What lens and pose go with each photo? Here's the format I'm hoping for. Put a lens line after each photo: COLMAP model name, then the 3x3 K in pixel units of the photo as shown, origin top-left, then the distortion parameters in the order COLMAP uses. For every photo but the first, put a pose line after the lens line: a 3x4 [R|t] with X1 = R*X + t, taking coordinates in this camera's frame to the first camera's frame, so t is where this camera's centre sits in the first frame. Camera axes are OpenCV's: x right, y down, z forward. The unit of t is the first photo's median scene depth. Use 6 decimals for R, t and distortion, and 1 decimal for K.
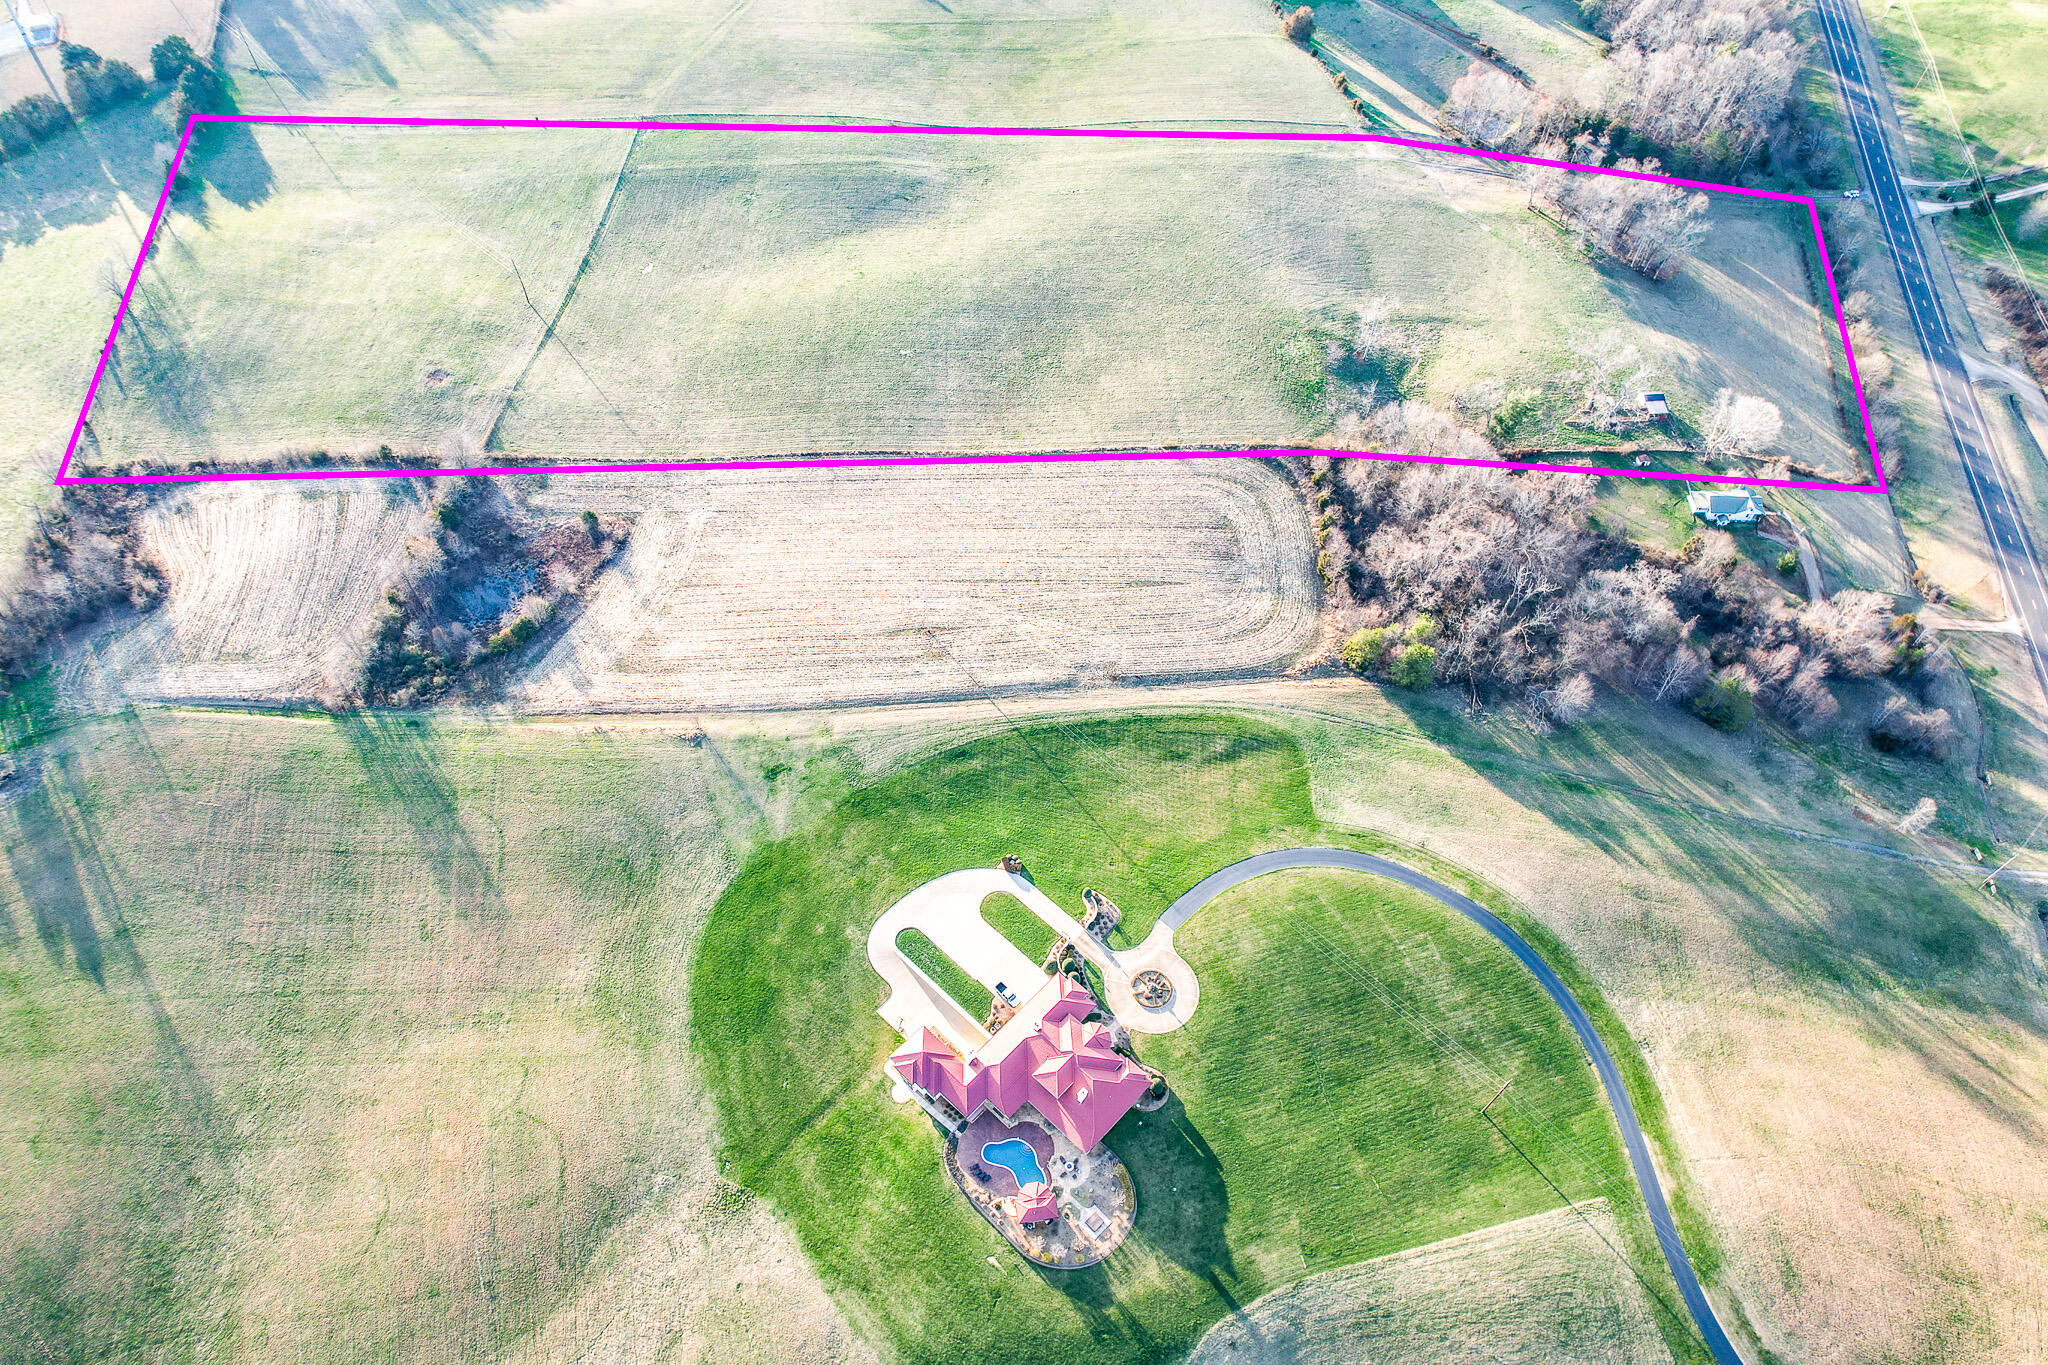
lens RADIAL K [[1301.3, 0, 1024.0], [0, 1301.3, 682.5], [0, 0, 1]] dist [-0.080033, 0.076439]
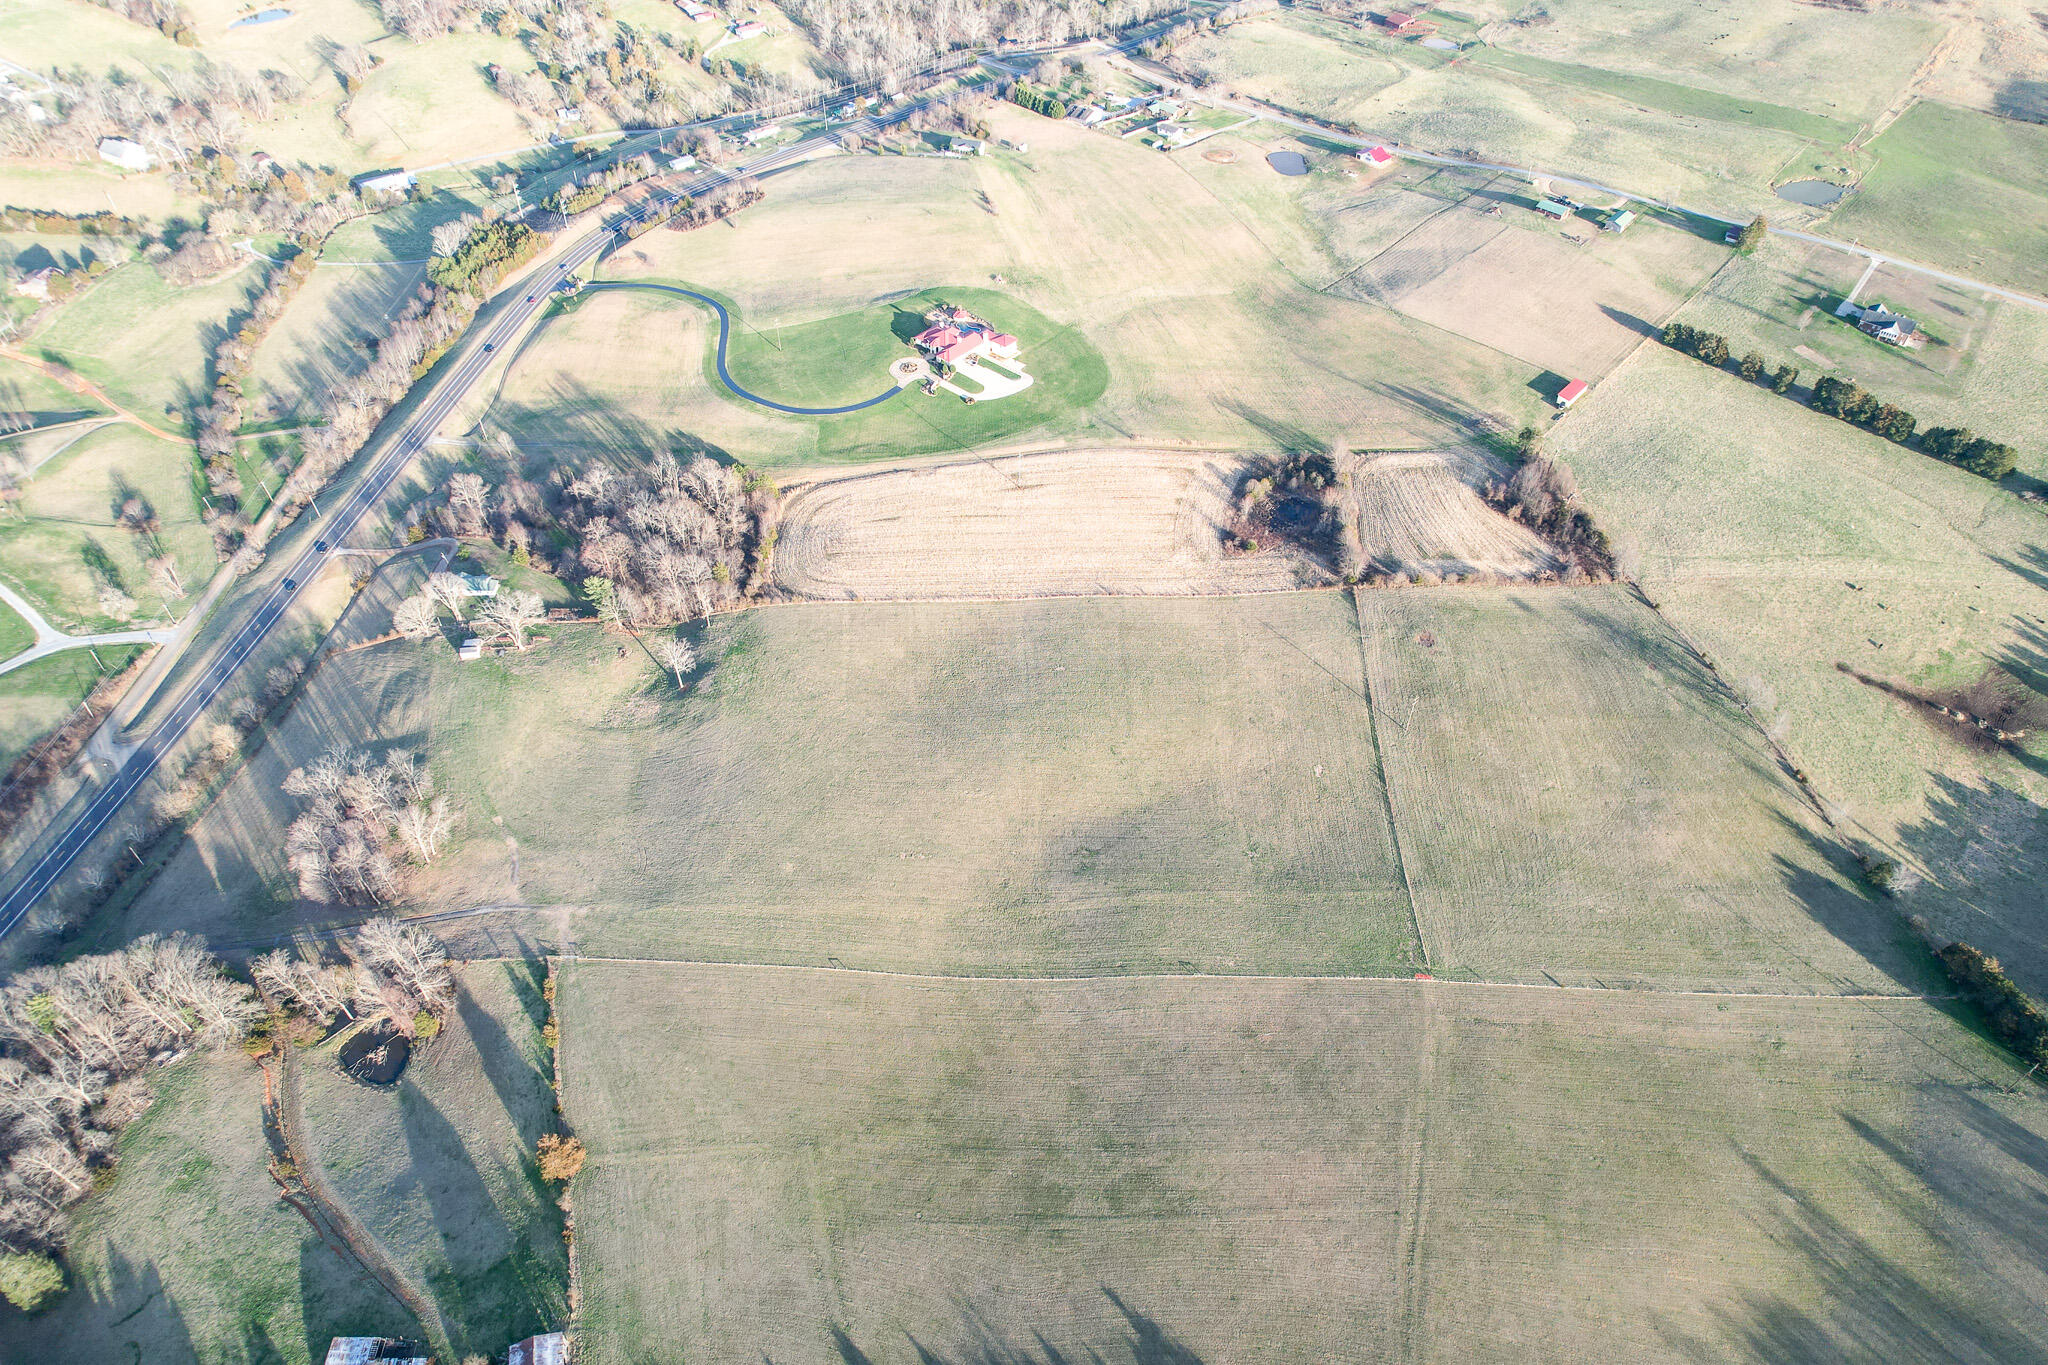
lens RADIAL K [[1301.3, 0, 1024.0], [0, 1301.3, 682.5], [0, 0, 1]] dist [-0.080033, 0.076439]
pose [[-0.999451, 0.017022, -0.028421, -0.026733], [-0.030650, -0.149507, 0.988285, -1.832075], [0.012574, 0.988614, 0.149947, 1.027642]]
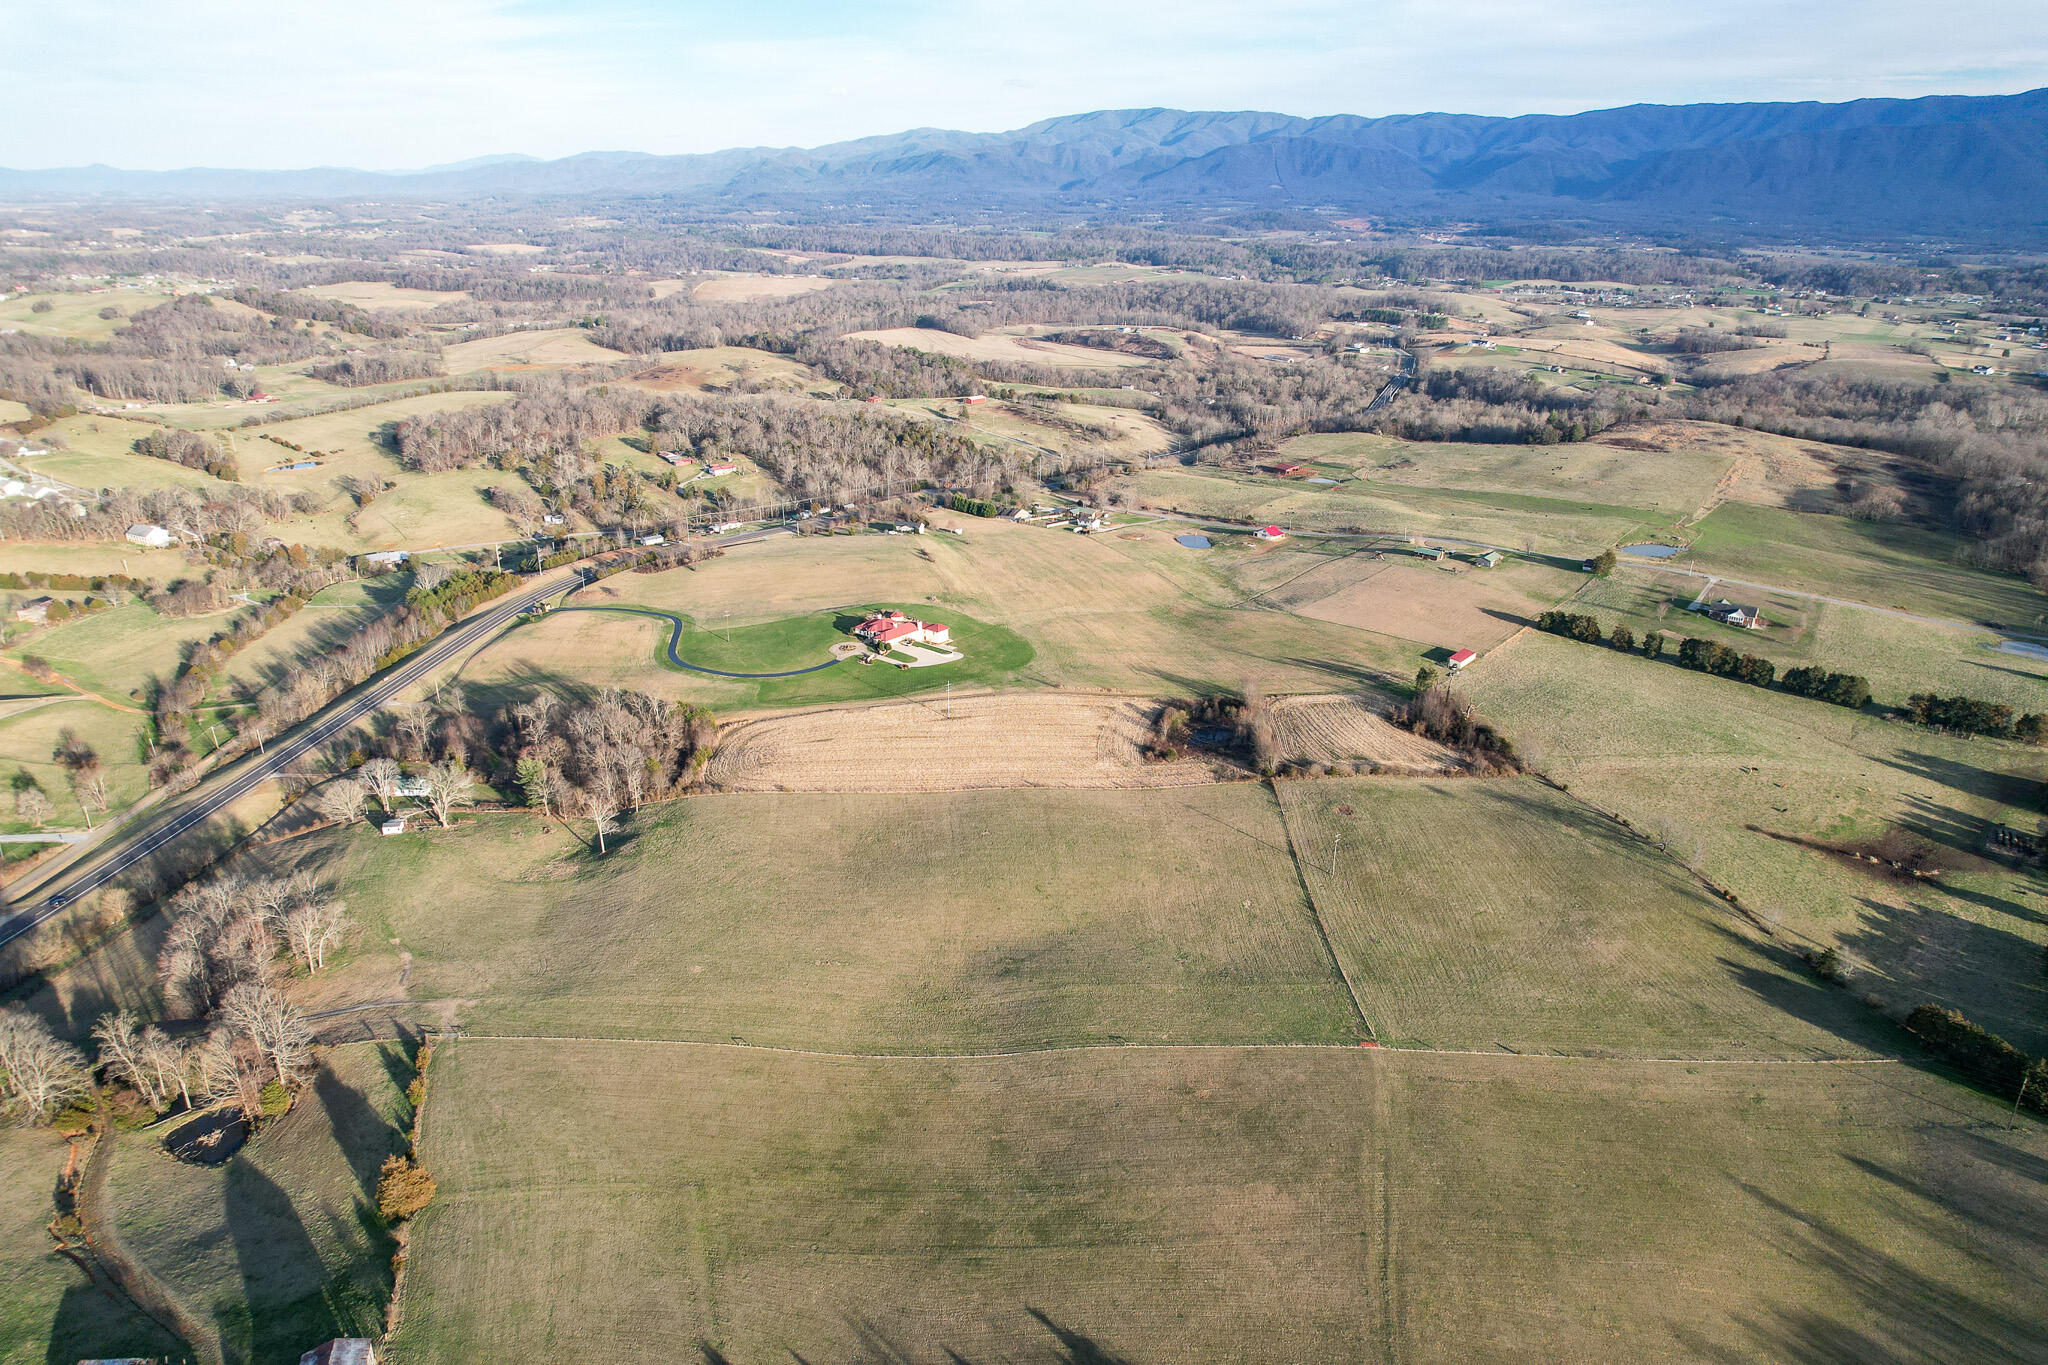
lens RADIAL K [[1301.3, 0, 1024.0], [0, 1301.3, 682.5], [0, 0, 1]] dist [-0.080033, 0.076439]
pose [[-0.997422, 0.014023, -0.070374, -0.053257], [-0.063822, 0.274923, 0.959346, -1.844557], [0.032800, 0.961364, -0.273319, 1.491996]]
